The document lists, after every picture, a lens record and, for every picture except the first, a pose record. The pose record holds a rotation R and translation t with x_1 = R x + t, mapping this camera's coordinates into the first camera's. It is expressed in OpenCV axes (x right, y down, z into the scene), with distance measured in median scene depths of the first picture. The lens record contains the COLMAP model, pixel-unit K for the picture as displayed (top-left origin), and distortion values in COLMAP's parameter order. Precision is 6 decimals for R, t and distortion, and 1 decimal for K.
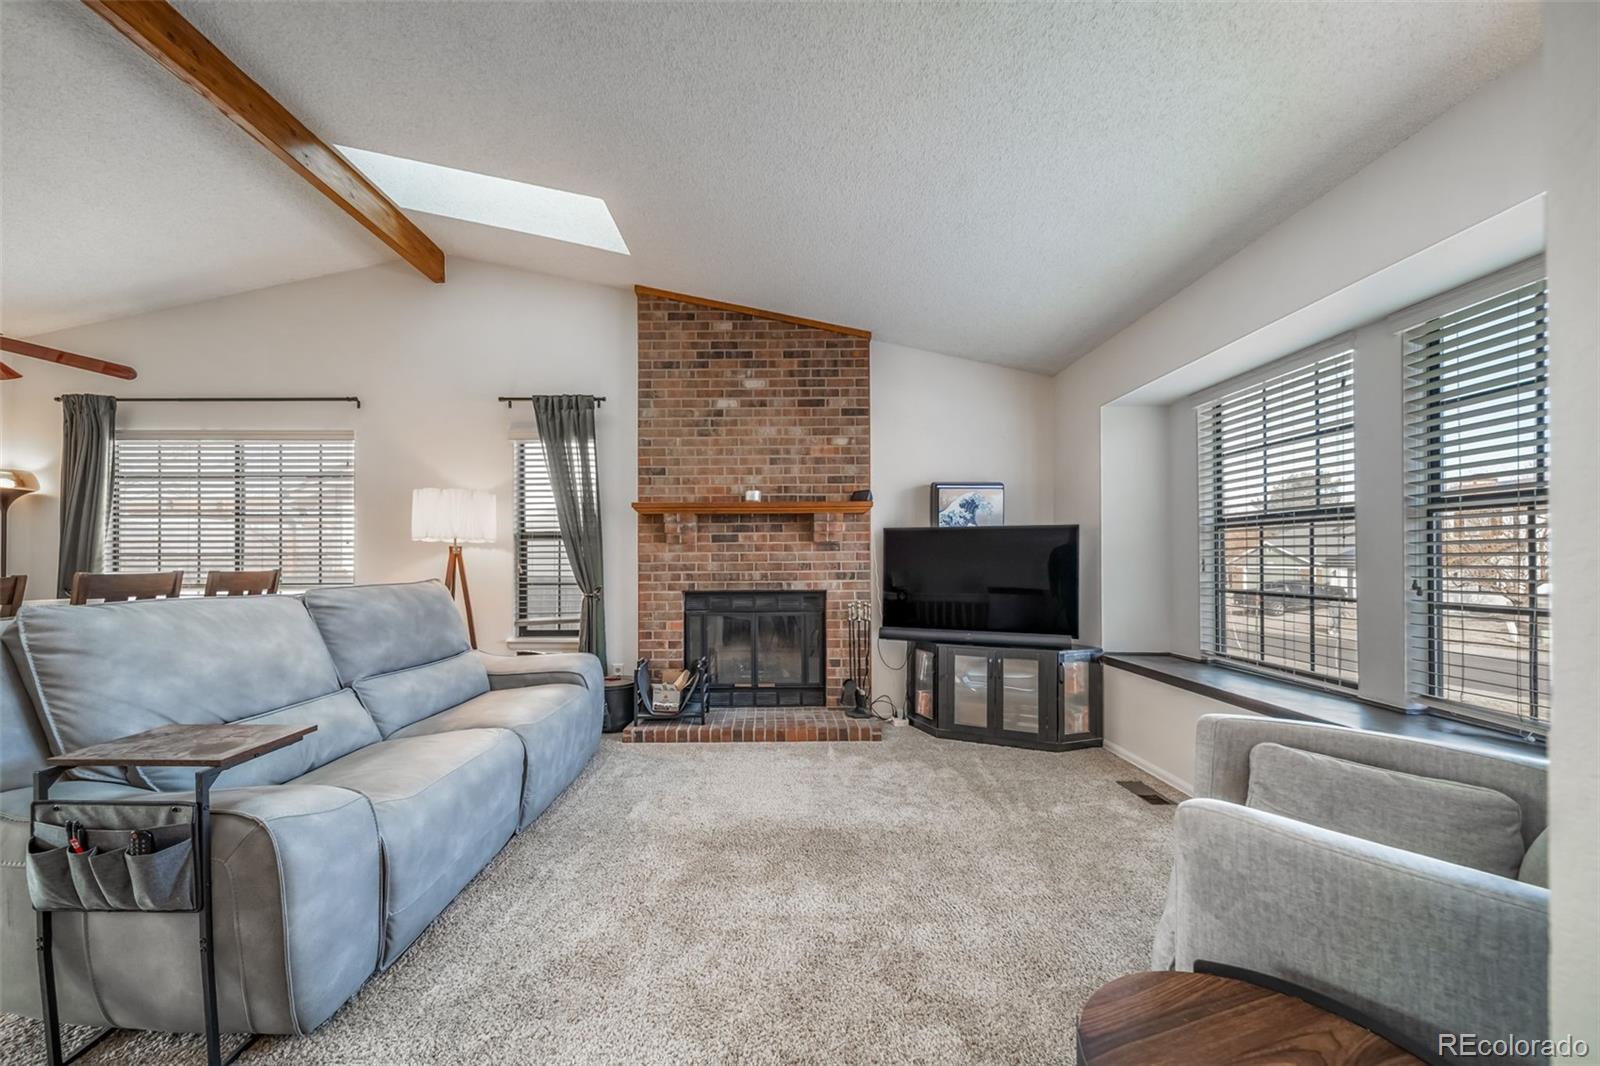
lens RADIAL K [[537.5, 0, 796.2], [0, 537.5, 544.5], [0, 0, 1]] dist [-0.005955, -0.000202]
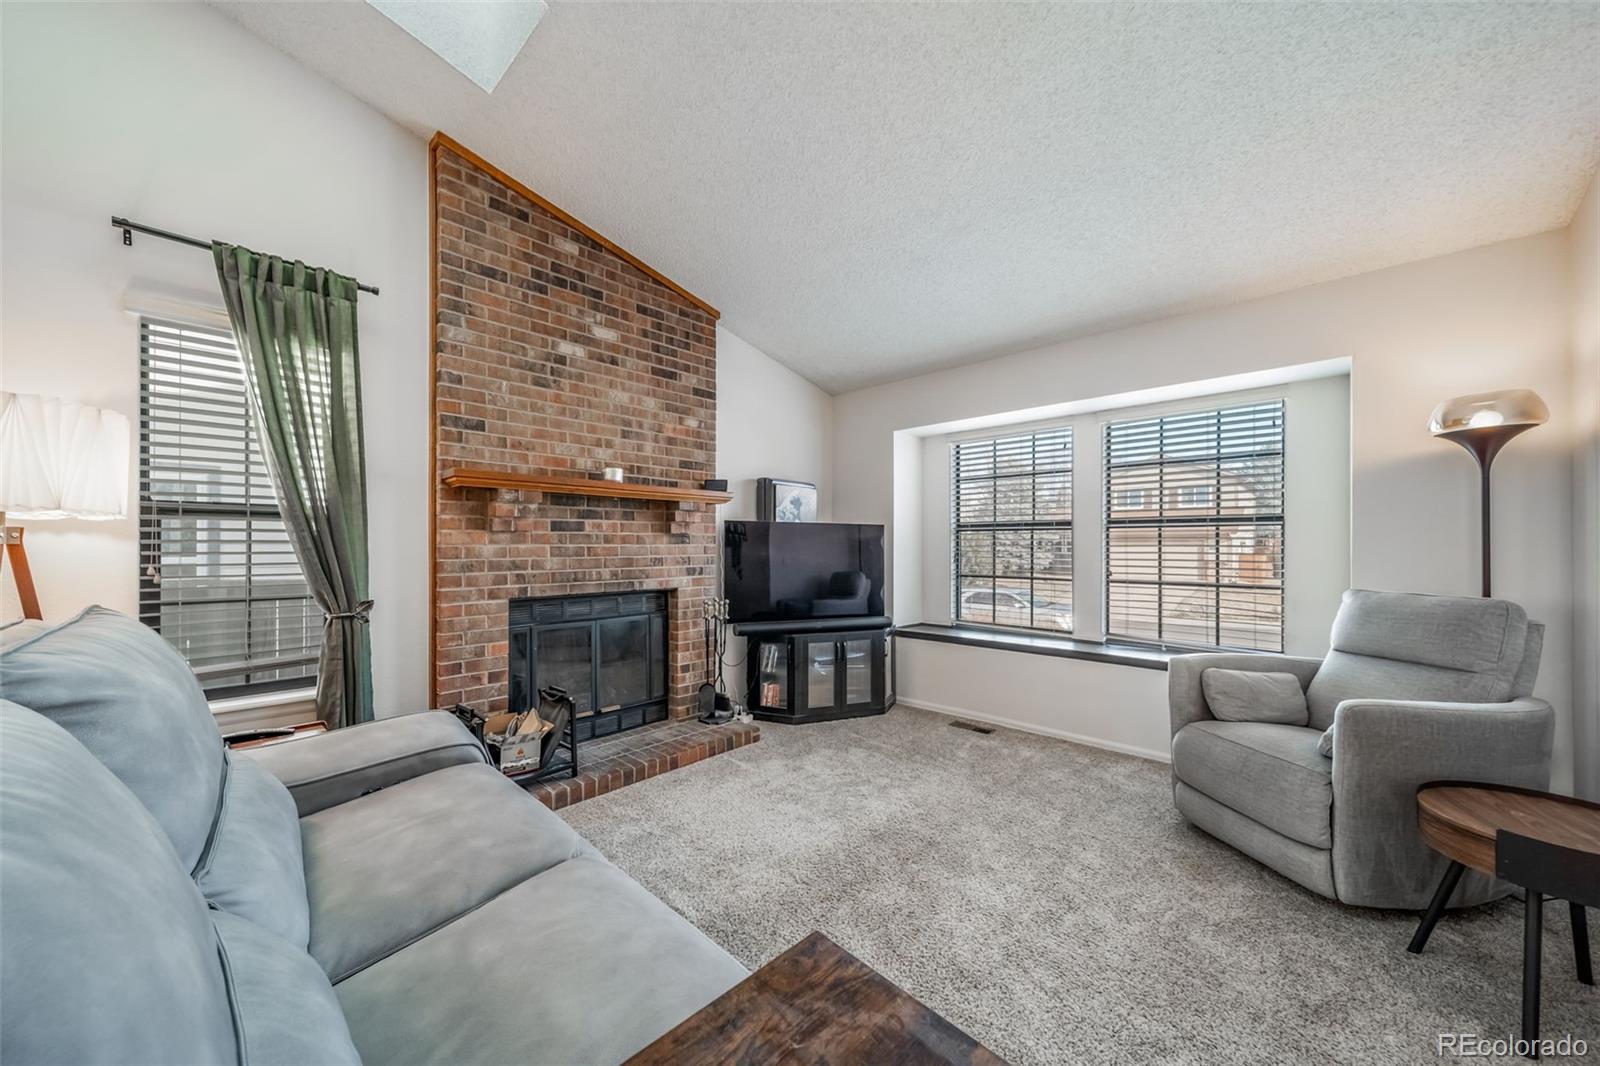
lens RADIAL K [[536.2, 0, 786.1], [0, 536.2, 536.0], [0, 0, 1]] dist [0.001080, 0.000064]
pose [[0.733340, 0.019141, 0.679593, -0.421904], [-0.022933, 0.999731, -0.003410, -0.002149], [-0.679475, -0.013084, 0.733582, 0.231488]]
